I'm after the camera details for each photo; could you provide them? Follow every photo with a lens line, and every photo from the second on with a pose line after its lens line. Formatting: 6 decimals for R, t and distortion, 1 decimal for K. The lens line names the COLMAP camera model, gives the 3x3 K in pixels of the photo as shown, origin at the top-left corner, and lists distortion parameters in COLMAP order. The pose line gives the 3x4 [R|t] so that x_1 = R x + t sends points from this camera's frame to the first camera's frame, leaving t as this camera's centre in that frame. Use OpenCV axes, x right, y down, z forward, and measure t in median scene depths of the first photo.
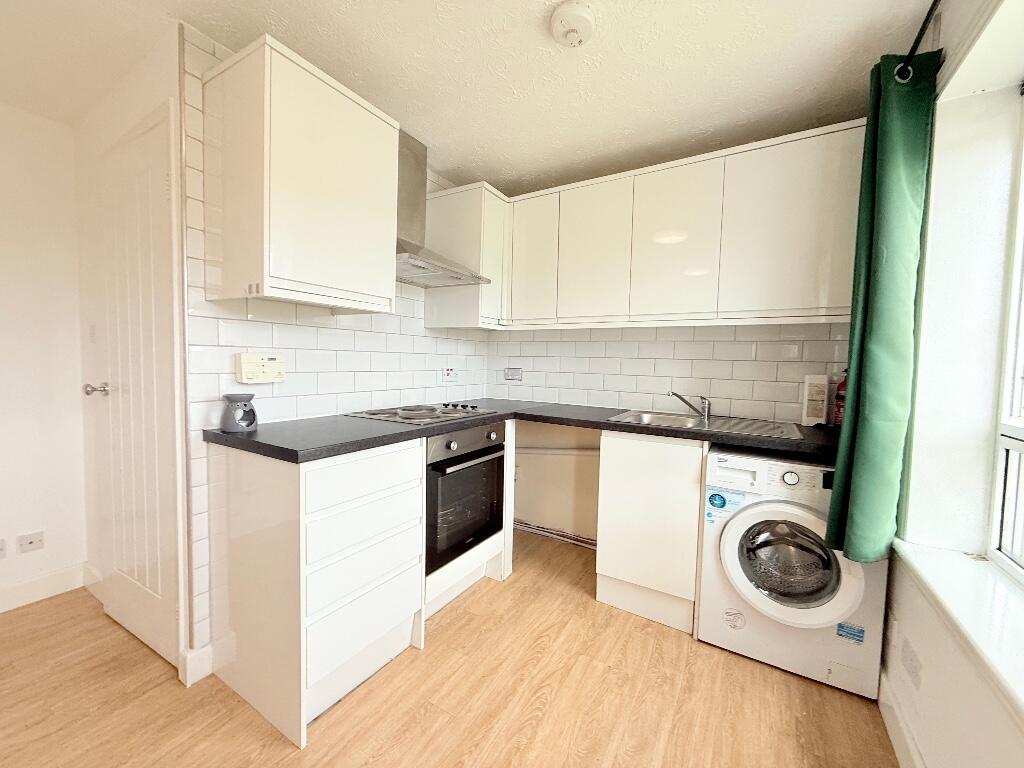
lens RADIAL K [[414.3, 0, 512.0], [0, 414.3, 384.0], [0, 0, 1]] dist [-0.001274, -0.000034]
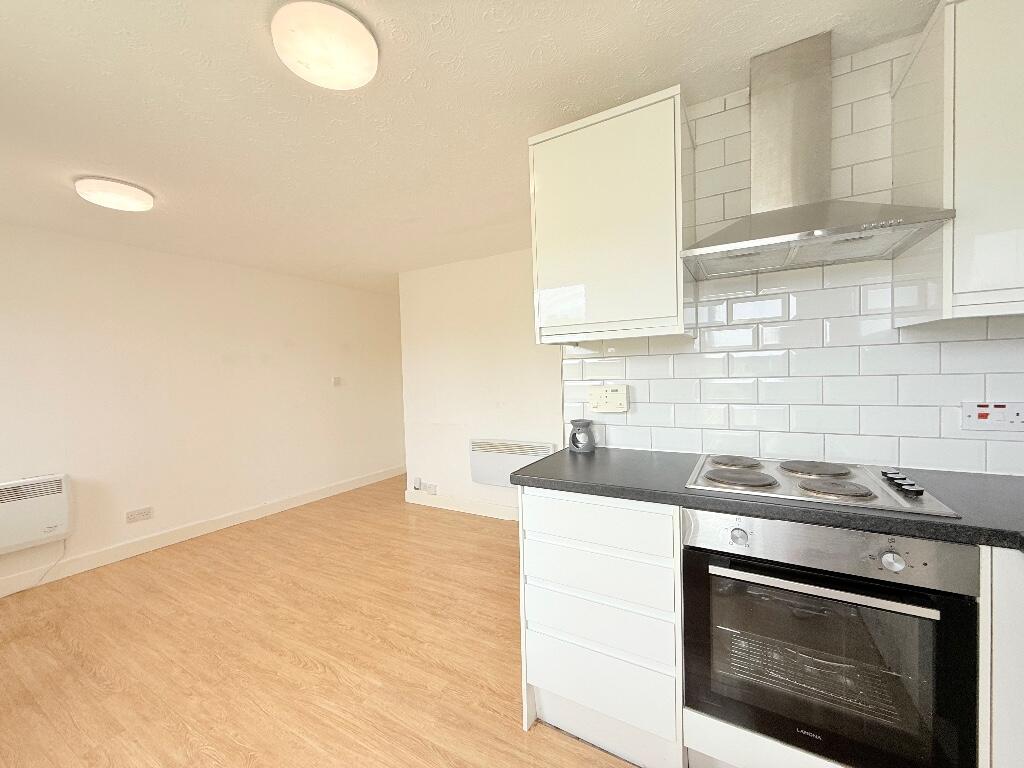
lens RADIAL K [[401.7, 0, 512.0], [0, 401.7, 384.0], [0, 0, 1]] dist [-0.001736, -0.000128]
pose [[0.018279, 0.010745, -0.999775, 0.464630], [-0.025209, 0.999629, 0.010283, -0.079838], [0.999515, 0.025015, 0.018543, 0.691412]]
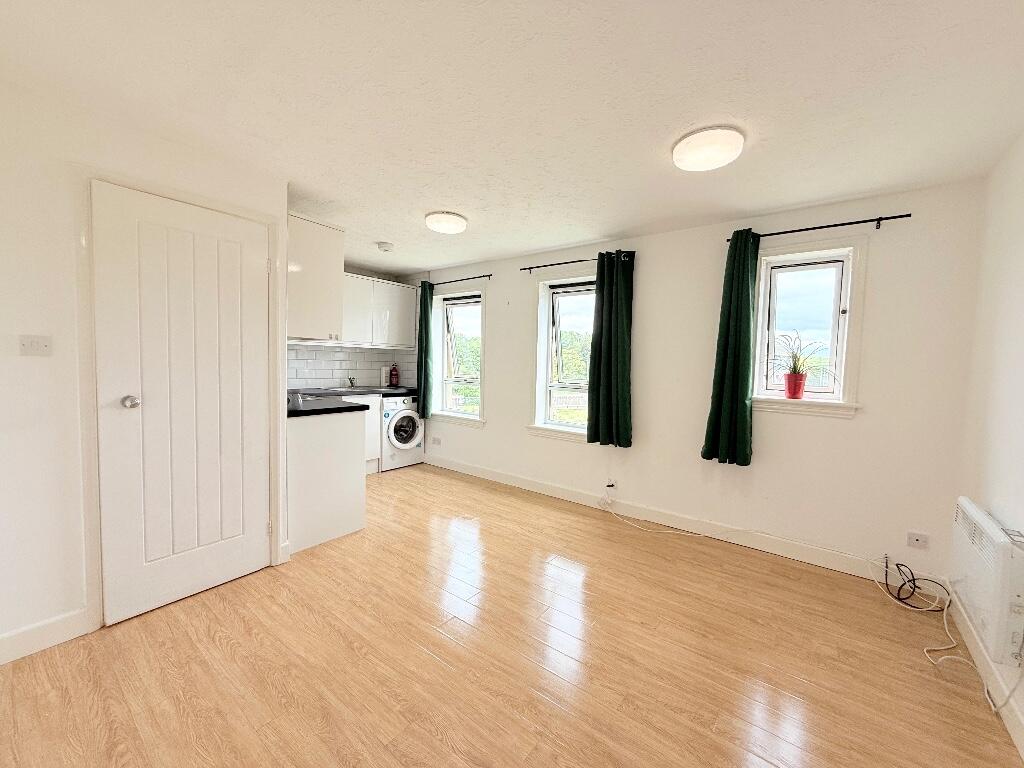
lens RADIAL K [[401.7, 0, 512.0], [0, 401.7, 384.0], [0, 0, 1]] dist [-0.001736, -0.000128]
pose [[0.115079, -0.071309, 0.990794, -1.995864], [0.025375, 0.997306, 0.068830, -0.076220], [-0.993032, 0.017221, 0.116578, -0.103362]]
